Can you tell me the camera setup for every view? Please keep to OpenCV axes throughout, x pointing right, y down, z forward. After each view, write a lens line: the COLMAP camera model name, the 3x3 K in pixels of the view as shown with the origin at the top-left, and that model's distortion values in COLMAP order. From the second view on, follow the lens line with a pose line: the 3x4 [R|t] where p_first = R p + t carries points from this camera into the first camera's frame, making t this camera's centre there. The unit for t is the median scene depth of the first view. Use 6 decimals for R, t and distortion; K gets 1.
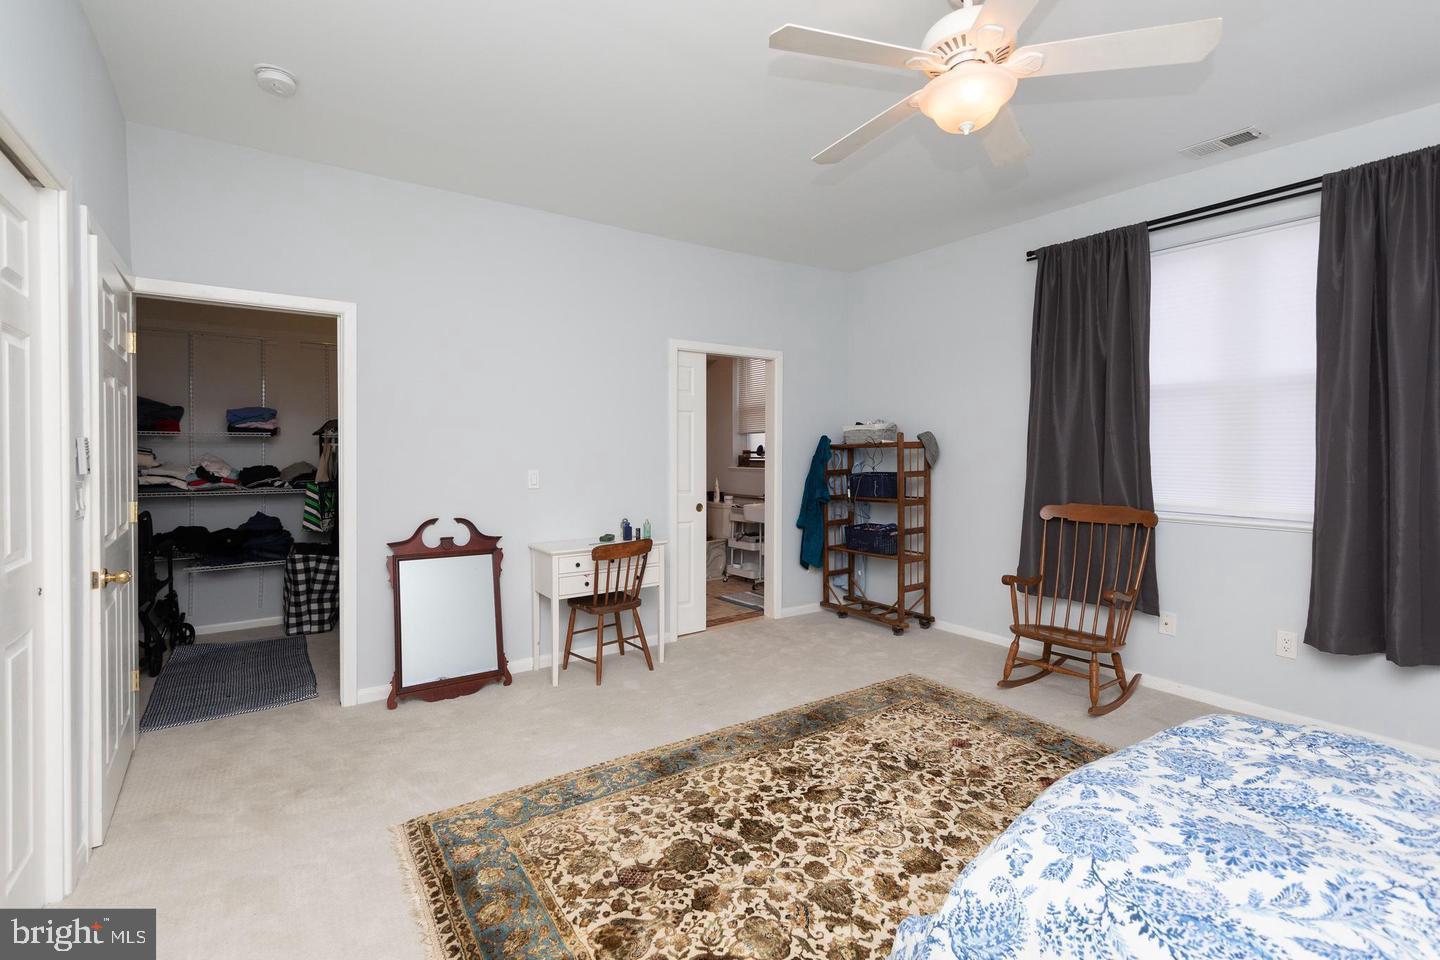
lens RADIAL K [[661.6, 0, 703.1], [0, 661.6, 451.6], [0, 0, 1]] dist [0.007311, -0.000522]
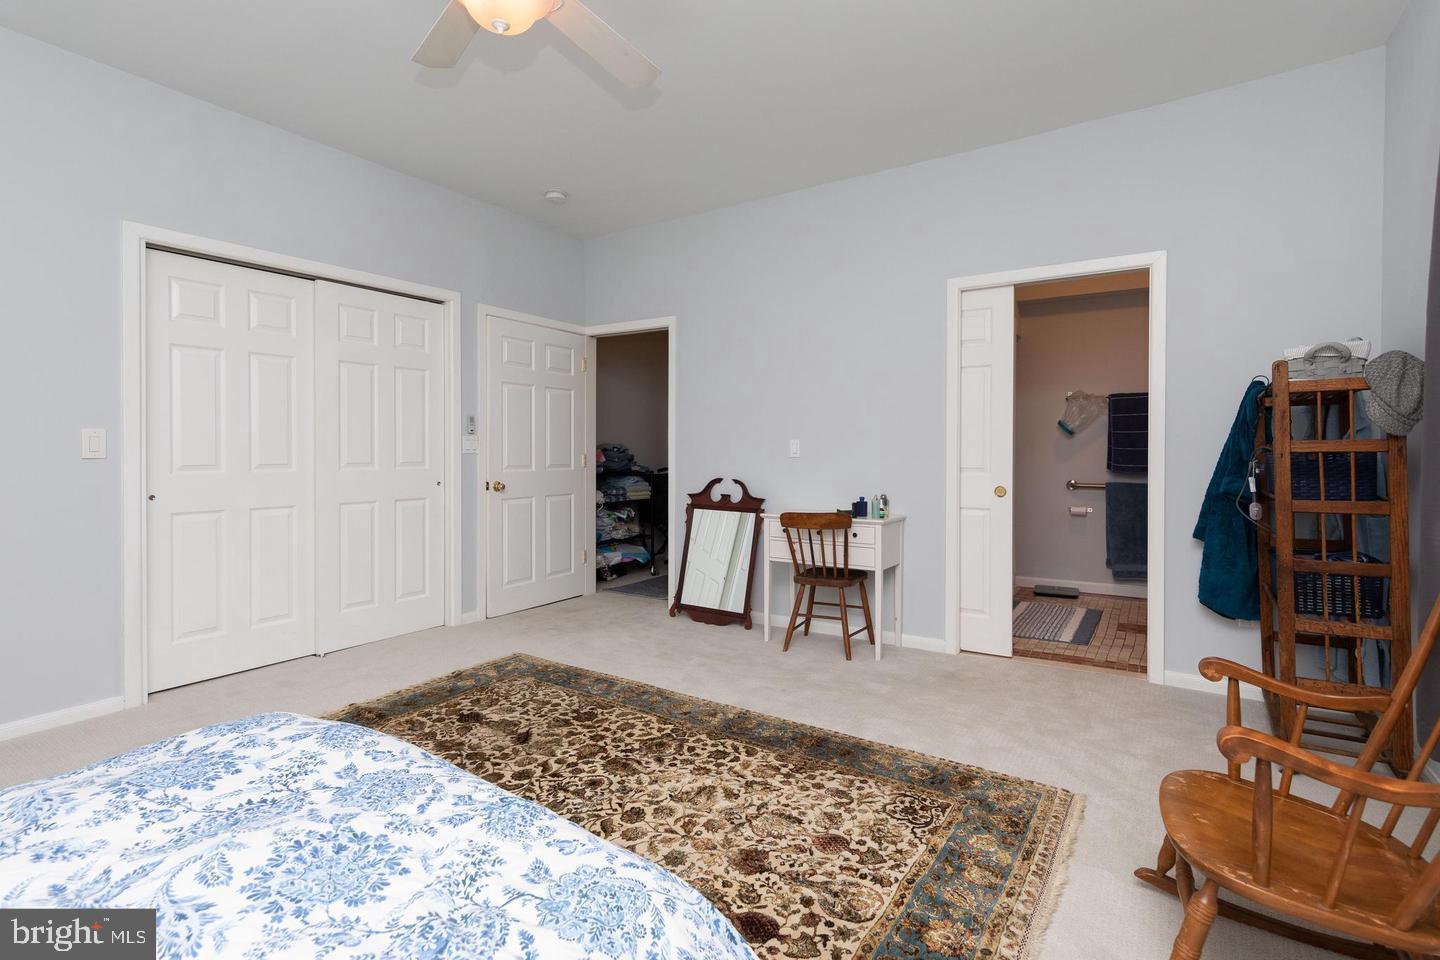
lens RADIAL K [[693.7, 0, 721.0], [0, 693.7, 448.5], [0, 0, 1]] dist [0.017532, -0.001838]
pose [[0.368302, 0.001552, -0.929705, 1.001159], [-0.002398, 0.999997, 0.000719, 0.056997], [0.929703, 0.001964, 0.368305, 0.666522]]
